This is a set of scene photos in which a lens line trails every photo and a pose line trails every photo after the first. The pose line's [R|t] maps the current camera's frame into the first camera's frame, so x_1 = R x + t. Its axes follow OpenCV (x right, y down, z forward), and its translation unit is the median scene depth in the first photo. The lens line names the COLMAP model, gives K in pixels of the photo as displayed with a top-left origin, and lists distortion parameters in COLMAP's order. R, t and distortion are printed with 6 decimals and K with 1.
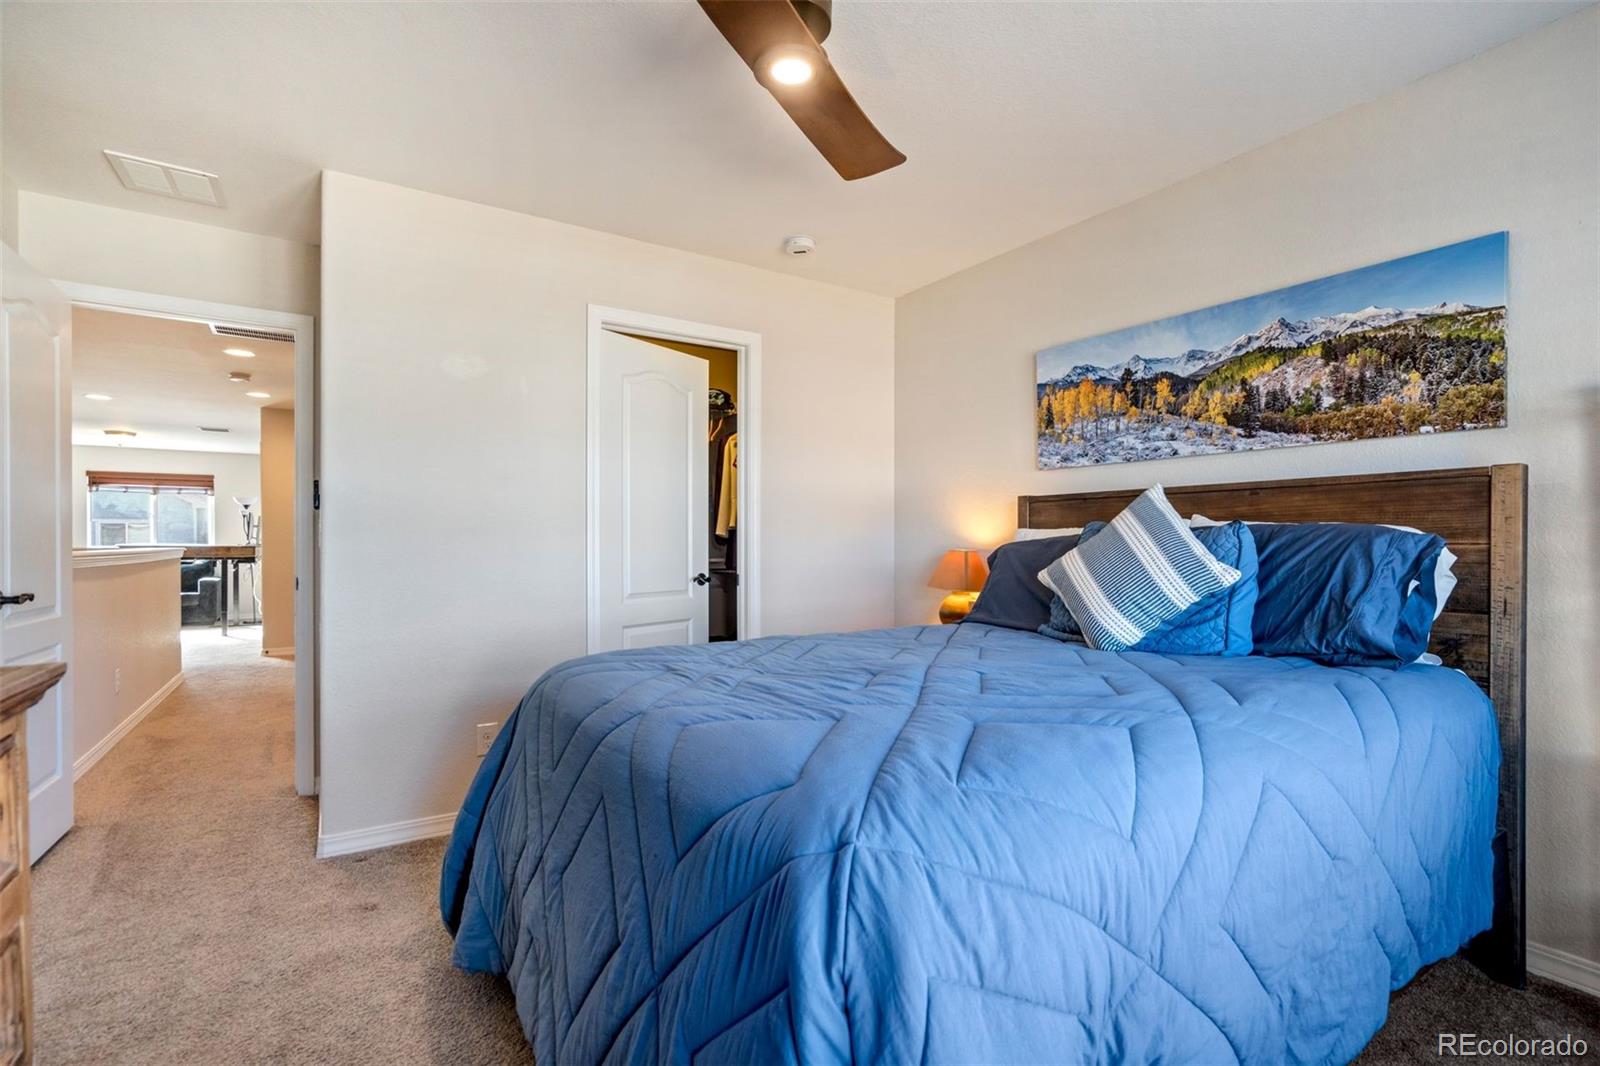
lens RADIAL K [[743.7, 0, 801.6], [0, 743.7, 542.1], [0, 0, 1]] dist [-0.027753, 0.017935]
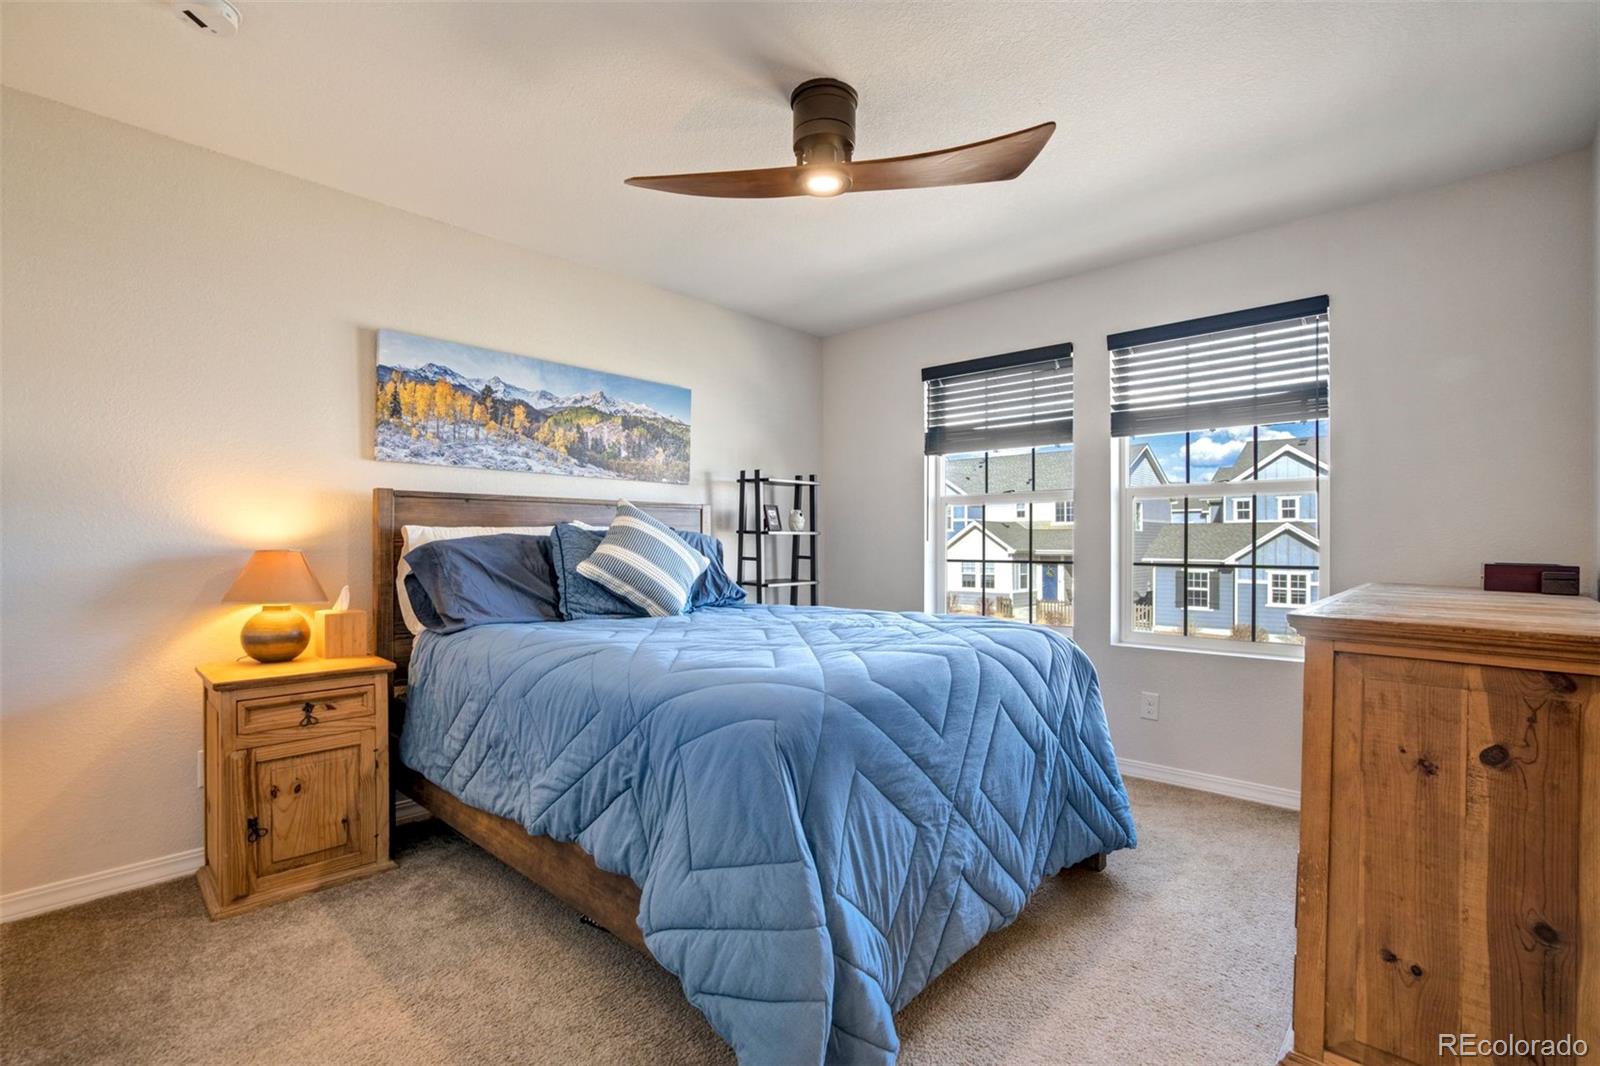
lens RADIAL K [[743.7, 0, 801.6], [0, 743.7, 542.1], [0, 0, 1]] dist [-0.027753, 0.017935]
pose [[-0.236074, 0.000368, 0.971735, -0.811057], [-0.002291, 0.999997, -0.000935, 0.002381], [-0.971732, -0.002447, -0.236072, 0.857000]]
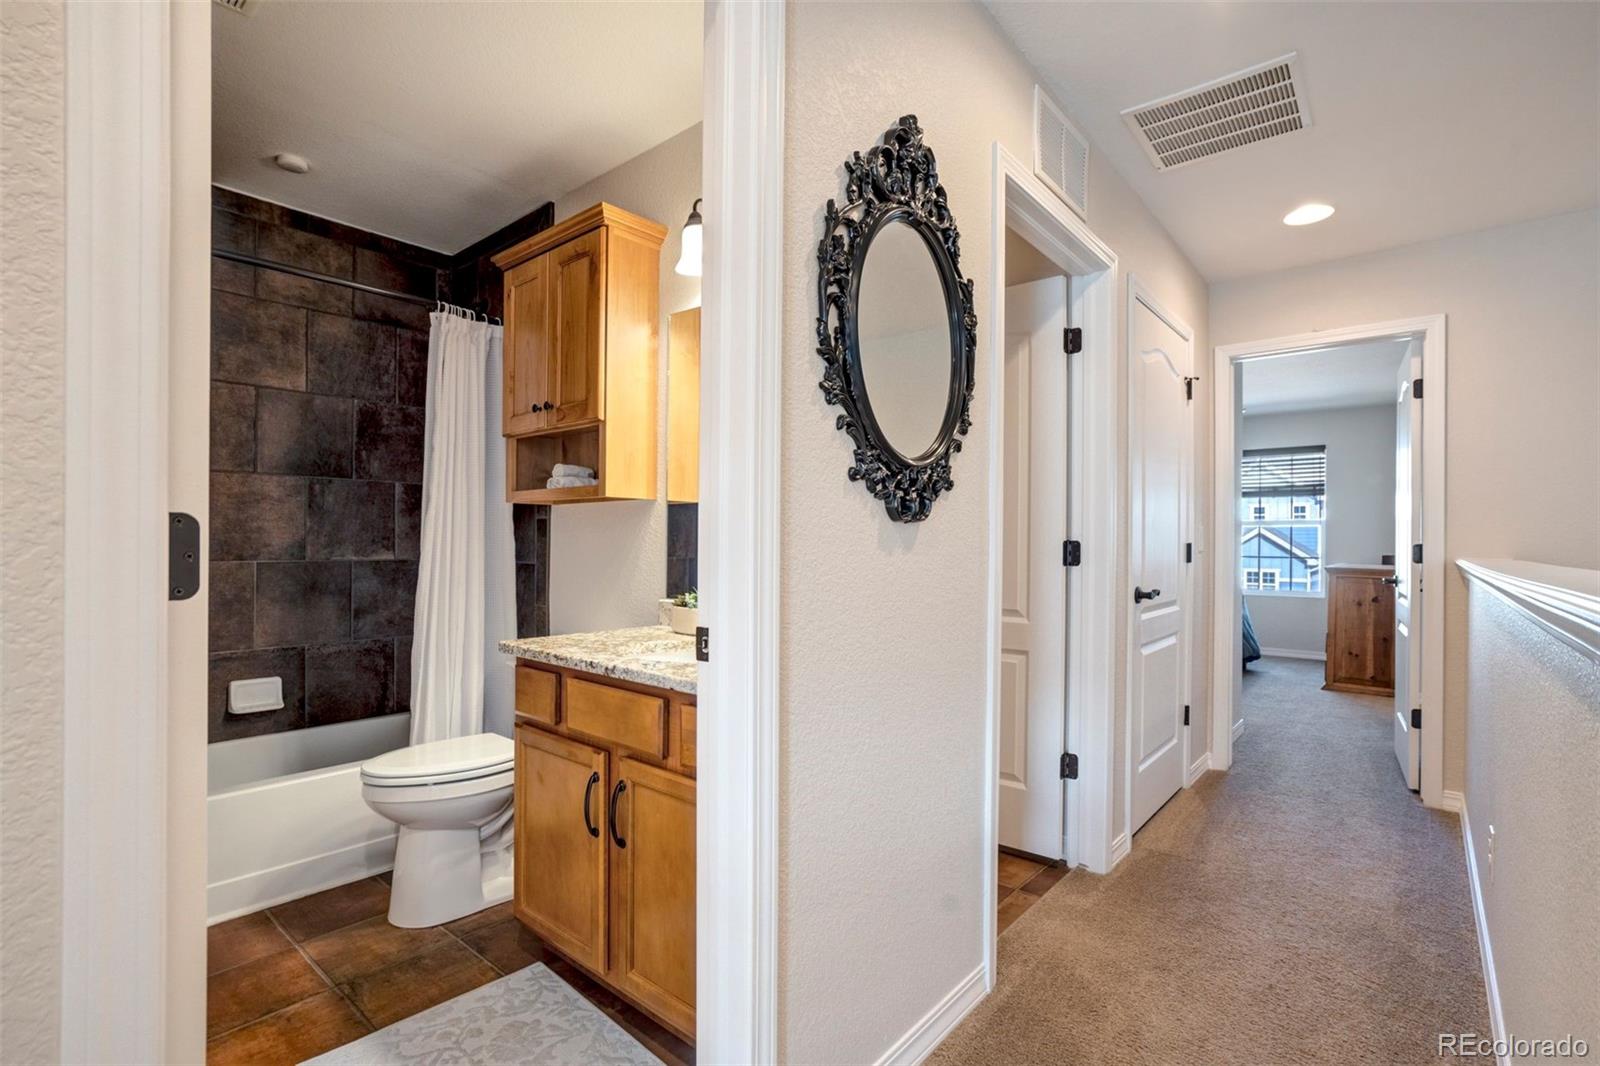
lens RADIAL K [[743.7, 0, 801.6], [0, 743.7, 542.1], [0, 0, 1]] dist [-0.027753, 0.017935]
pose [[-0.275772, -0.000911, 0.961223, -1.841637], [-0.006267, 0.999980, -0.000850, -0.003972], [-0.961203, -0.006258, -0.275772, 2.219285]]
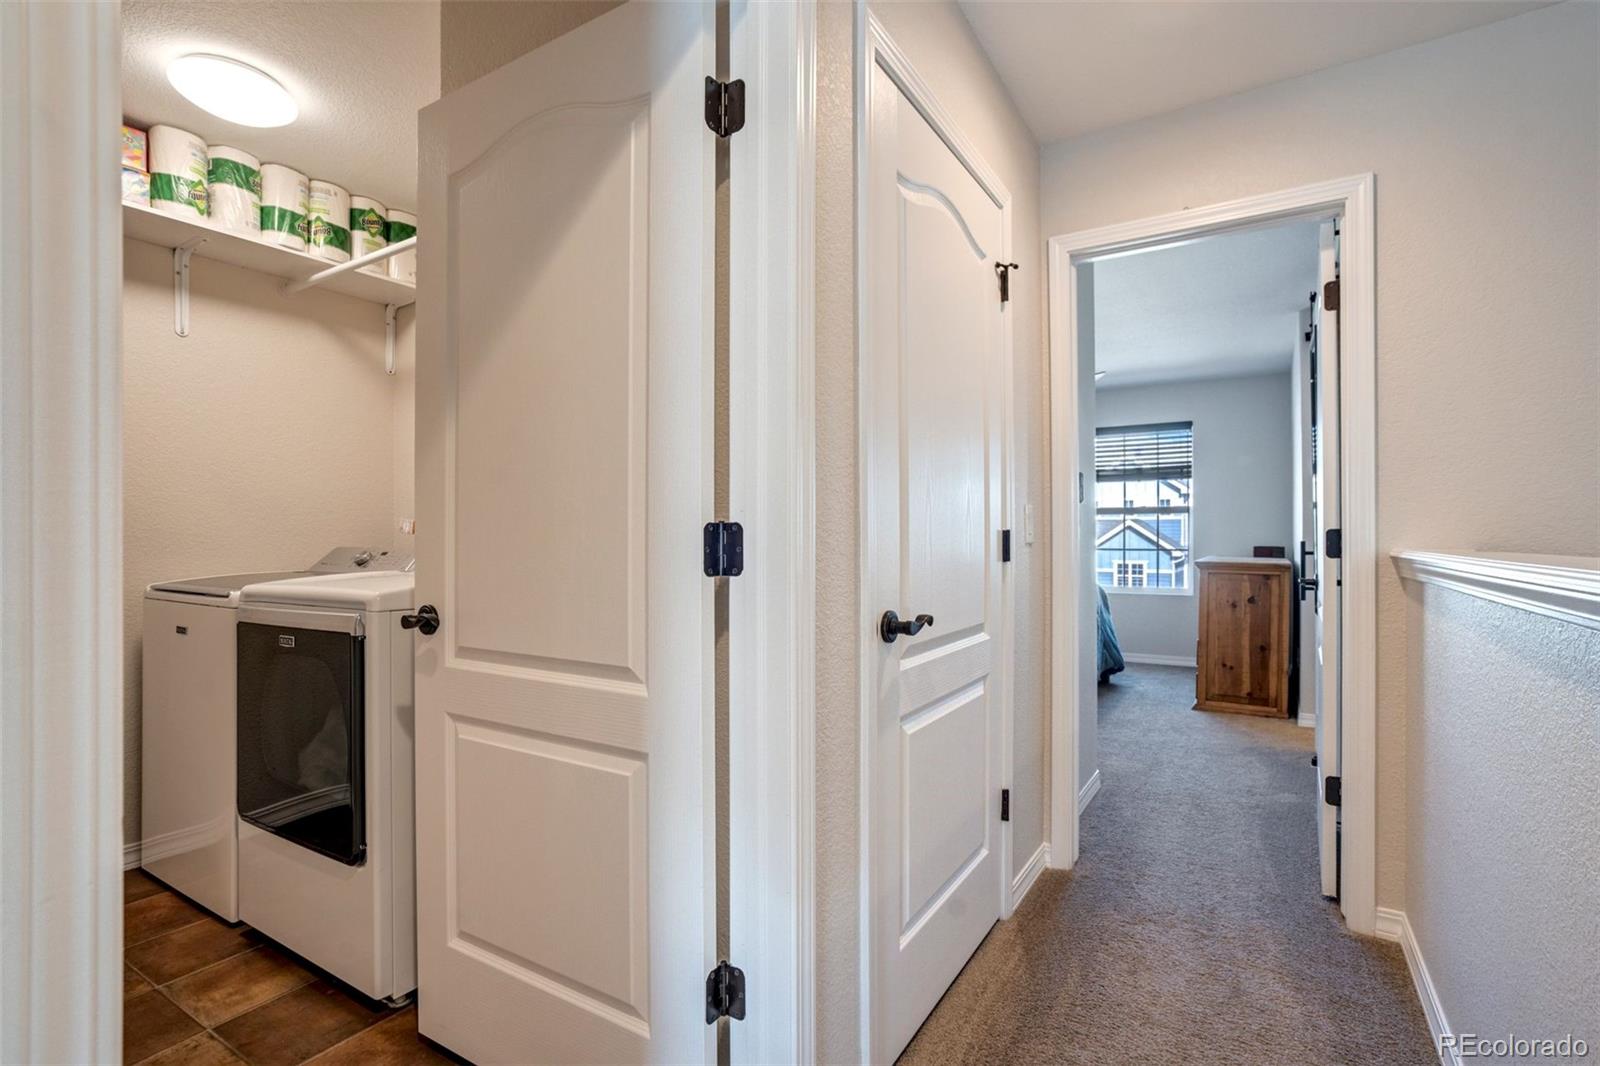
lens RADIAL K [[759.6, 0, 800.0], [0, 759.6, 533.0], [0, 0, 1]] dist [-0.028051, 0.021881]
pose [[-0.411071, 0.006341, 0.911581, -1.514923], [0.000483, 0.999977, -0.006738, 0.000078], [-0.911603, -0.002330, -0.411065, 1.834635]]
